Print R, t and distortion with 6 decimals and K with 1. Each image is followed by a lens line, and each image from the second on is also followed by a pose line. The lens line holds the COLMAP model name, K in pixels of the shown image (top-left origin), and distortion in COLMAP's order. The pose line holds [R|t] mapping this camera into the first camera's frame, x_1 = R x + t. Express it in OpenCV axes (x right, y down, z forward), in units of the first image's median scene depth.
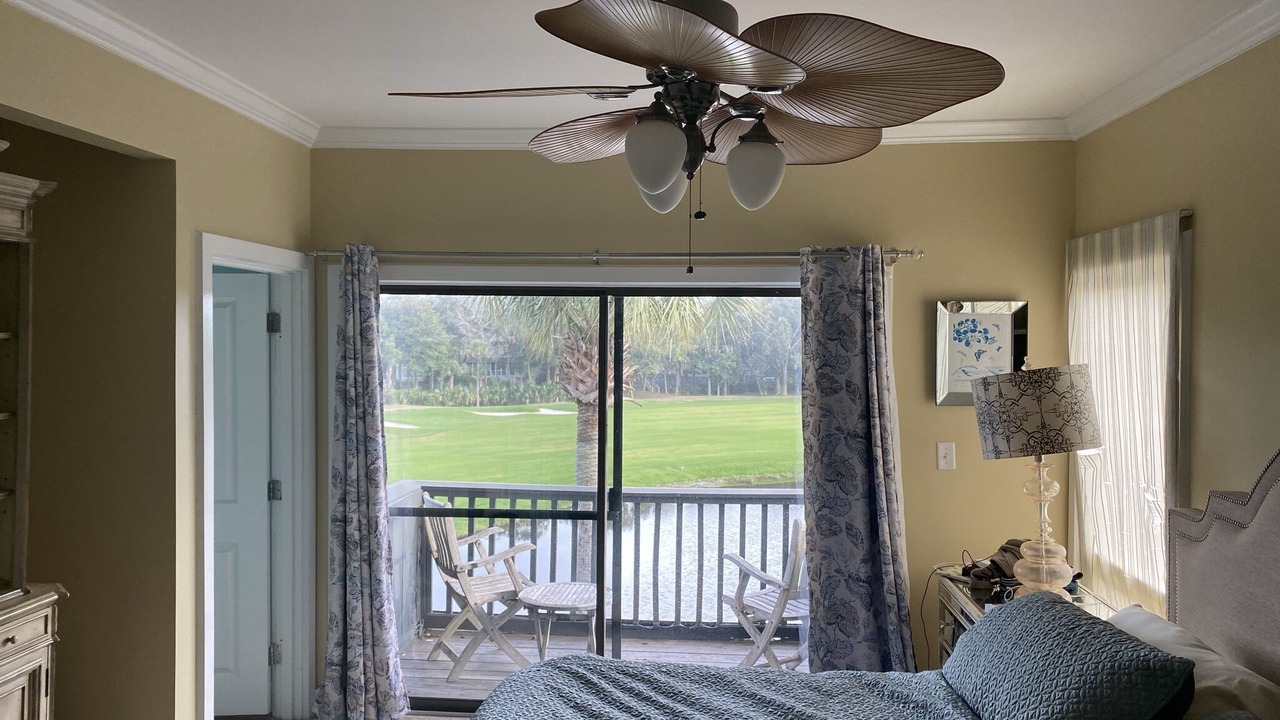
lens RADIAL K [[1101.6, 0, 607.7], [0, 1101.6, 365.1], [0, 0, 1]] dist [0.183259, -0.394427]
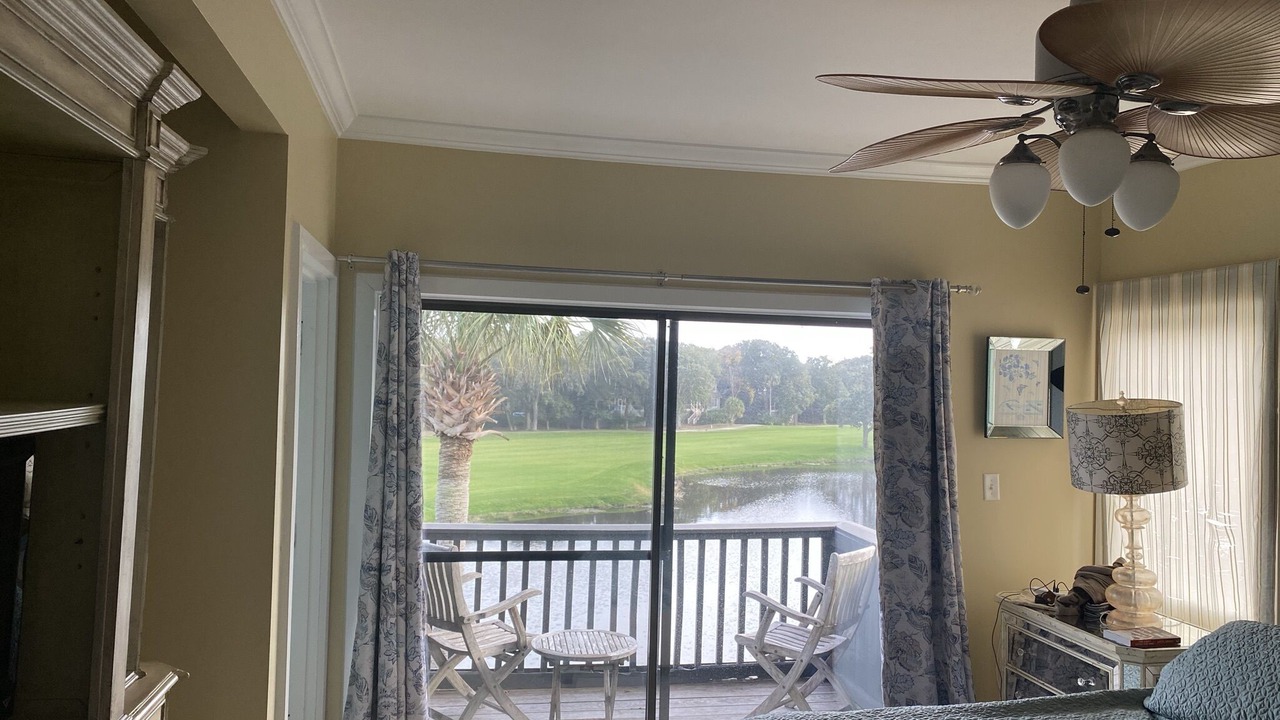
lens RADIAL K [[1101.6, 0, 607.7], [0, 1101.6, 365.1], [0, 0, 1]] dist [0.183259, -0.394427]
pose [[0.949579, 0.024196, 0.312593, -0.345172], [-0.013746, 0.999272, -0.035590, 0.010266], [-0.313226, 0.029499, 0.949220, 0.123594]]
